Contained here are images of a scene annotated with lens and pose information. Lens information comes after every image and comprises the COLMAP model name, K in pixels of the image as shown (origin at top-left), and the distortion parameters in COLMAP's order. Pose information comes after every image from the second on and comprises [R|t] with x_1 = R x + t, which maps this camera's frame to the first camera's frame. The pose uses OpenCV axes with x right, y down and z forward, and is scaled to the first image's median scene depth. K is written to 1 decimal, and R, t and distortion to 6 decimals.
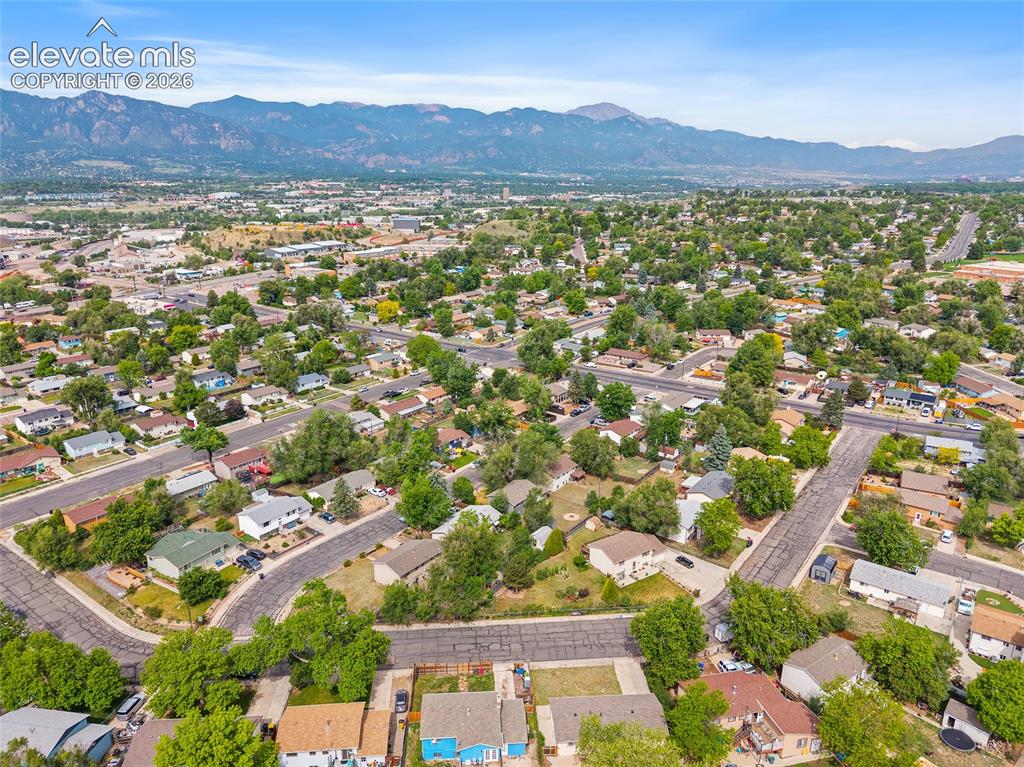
lens RADIAL K [[707.0, 0, 512.0], [0, 707.0, 383.5], [0, 0, 1]] dist [0.020966, -0.025664]
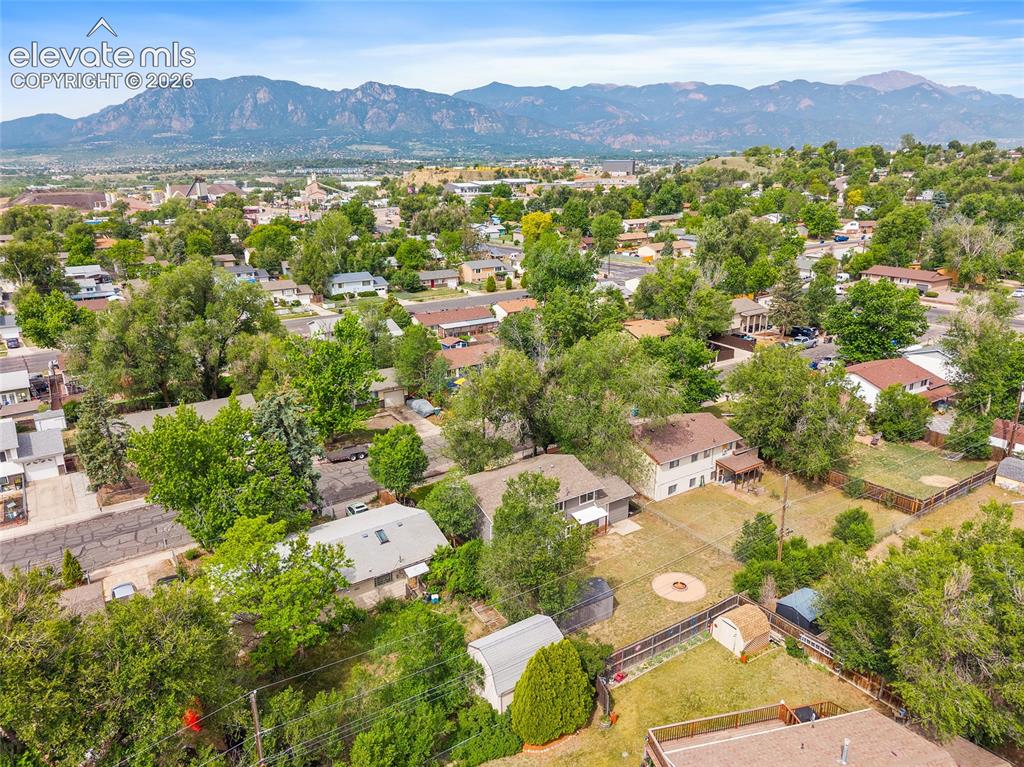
lens RADIAL K [[707.0, 0, 512.0], [0, 707.0, 383.5], [0, 0, 1]] dist [0.020966, -0.025664]
pose [[0.942244, 0.089153, -0.322843, 0.027639], [-0.087060, 0.995983, 0.020950, 0.025462], [0.323414, 0.008367, 0.946221, 0.174923]]
